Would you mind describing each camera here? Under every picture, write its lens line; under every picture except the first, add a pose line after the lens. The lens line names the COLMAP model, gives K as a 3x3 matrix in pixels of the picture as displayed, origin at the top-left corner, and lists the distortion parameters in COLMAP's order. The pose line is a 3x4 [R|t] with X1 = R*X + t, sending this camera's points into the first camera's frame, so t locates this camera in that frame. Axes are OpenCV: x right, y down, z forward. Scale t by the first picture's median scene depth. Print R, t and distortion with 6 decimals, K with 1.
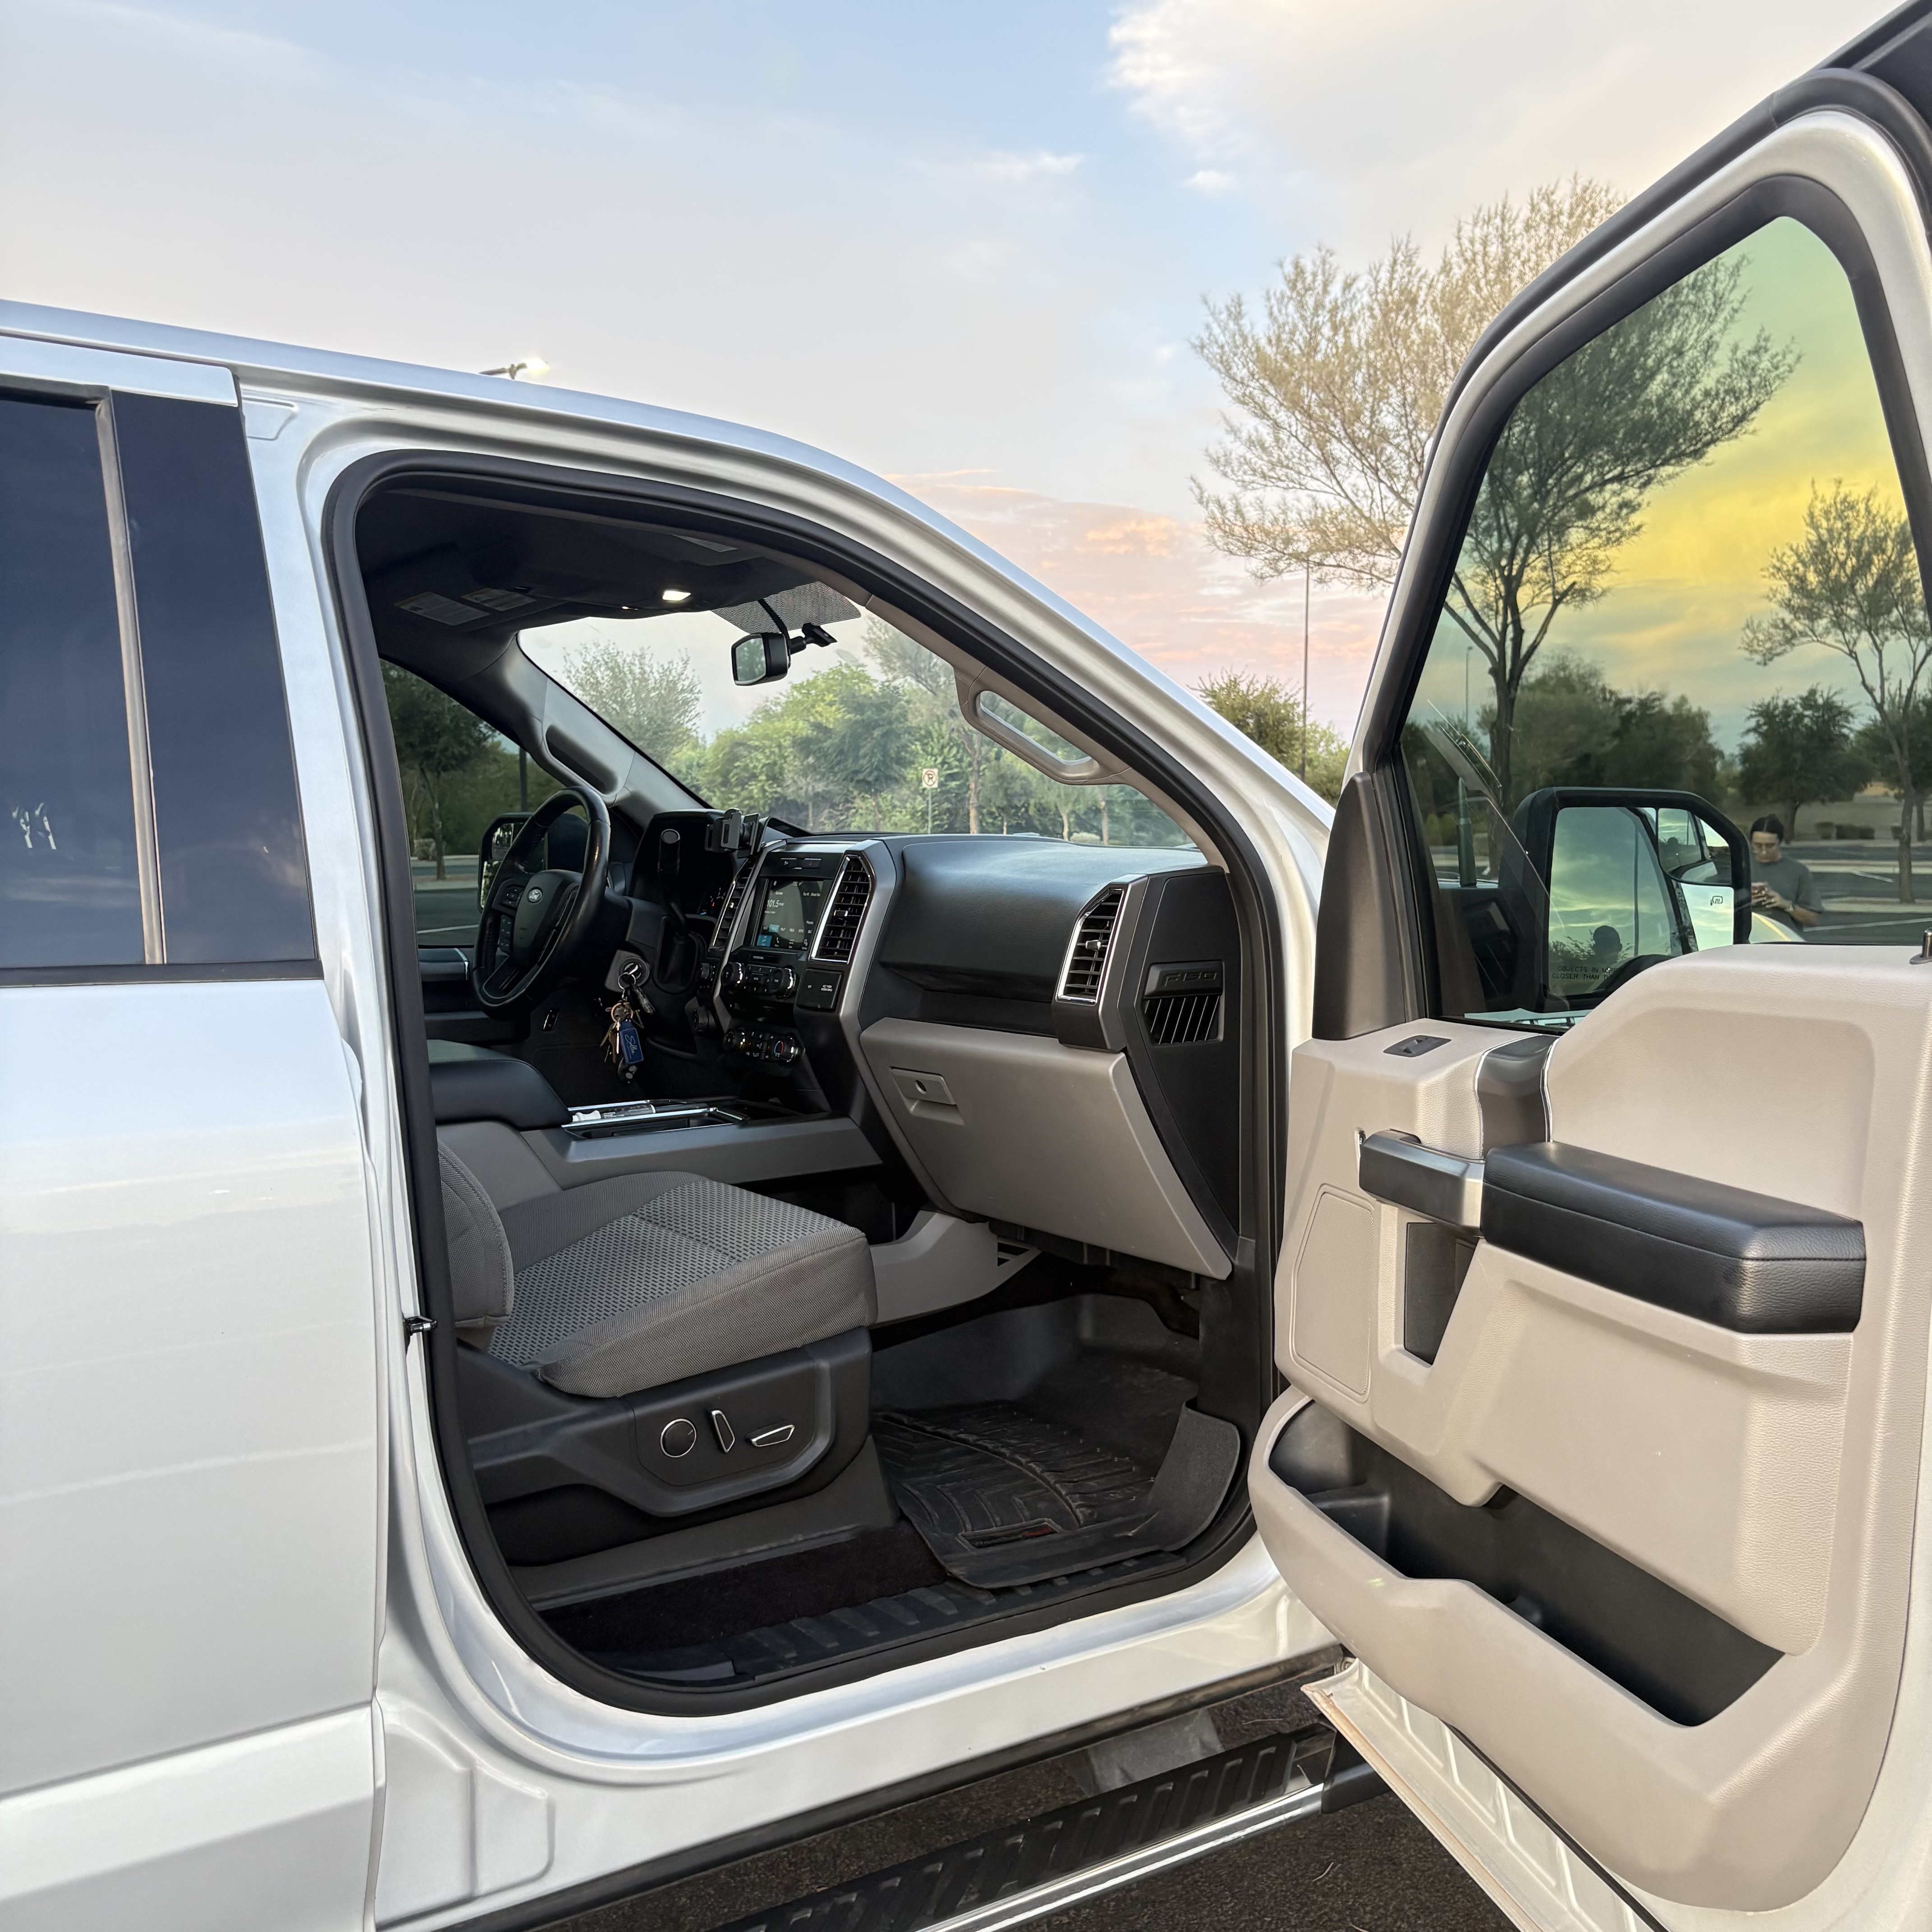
lens RADIAL K [[2073.5, 0, 968.7], [0, 2073.5, 972.2], [0, 0, 1]] dist [0.007981, 0.000000]
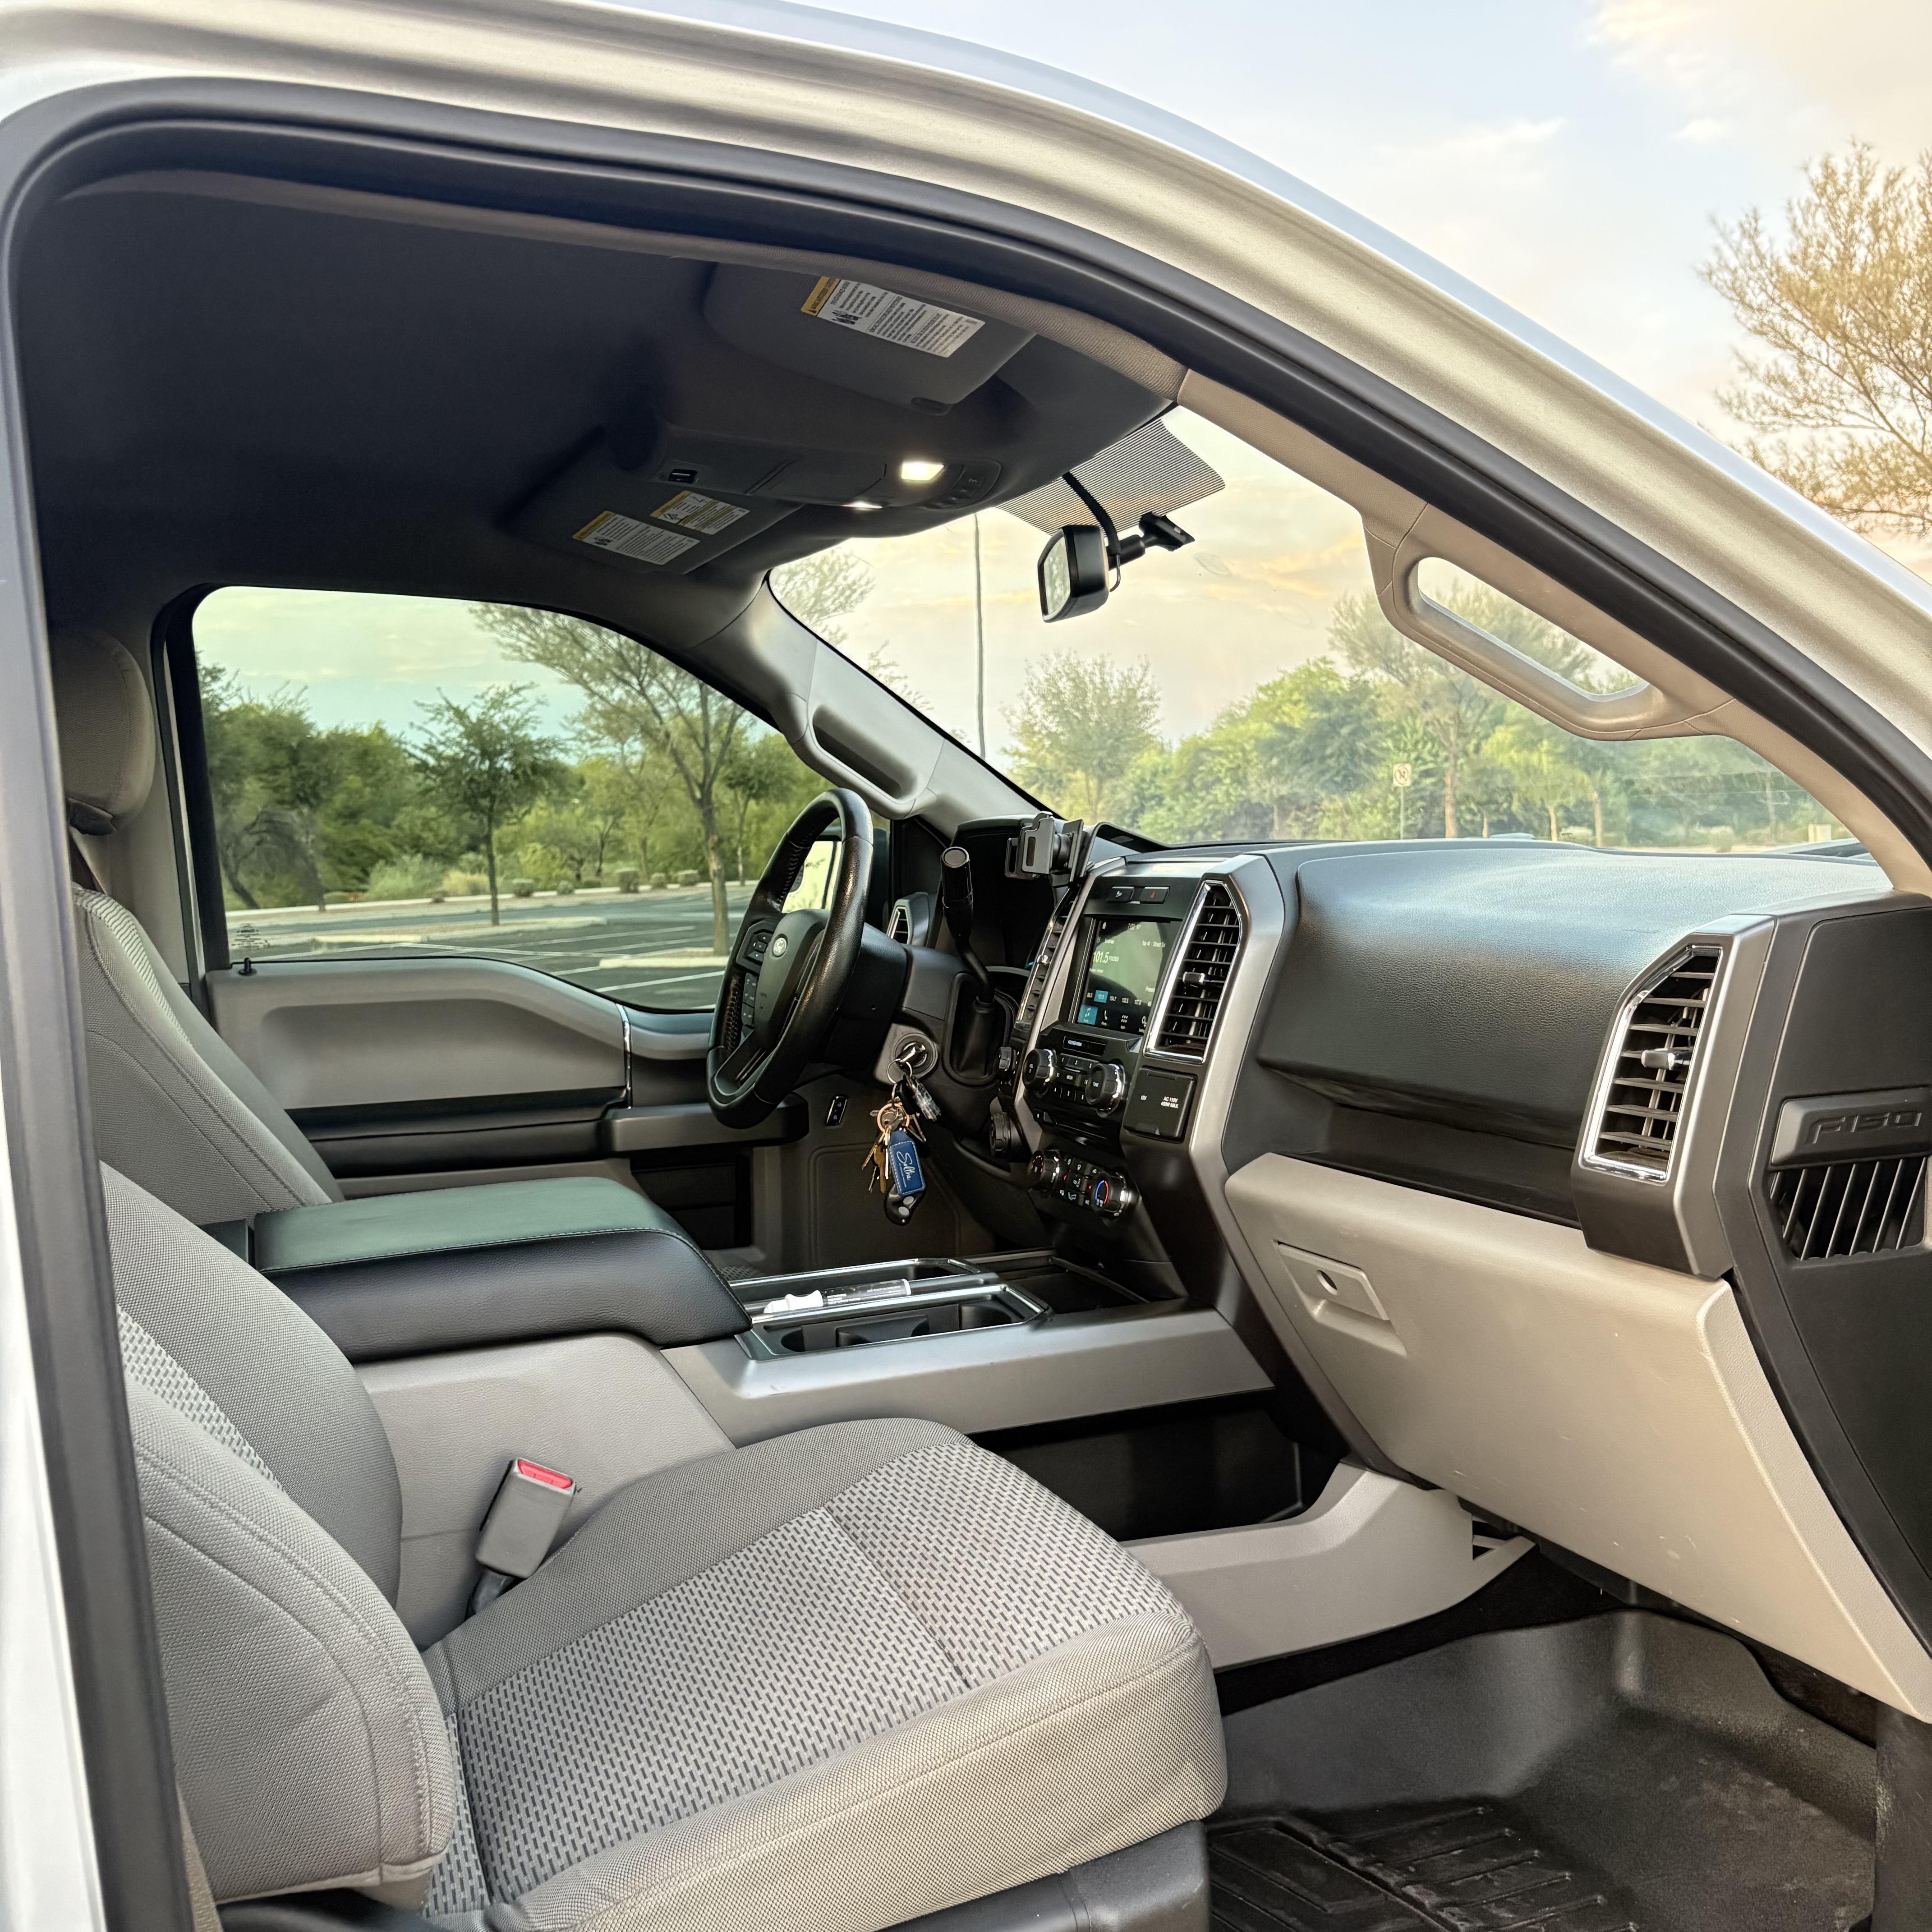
lens RADIAL K [[2073.5, 0, 910.6], [0, 2073.5, 971.1], [0, 0, 1]] dist [0.007981, 0.000000]
pose [[0.967860, -0.012889, -0.251159, 0.009249], [0.011915, 0.999914, -0.005395, -0.025712], [0.251207, 0.002229, 0.967931, 0.360824]]
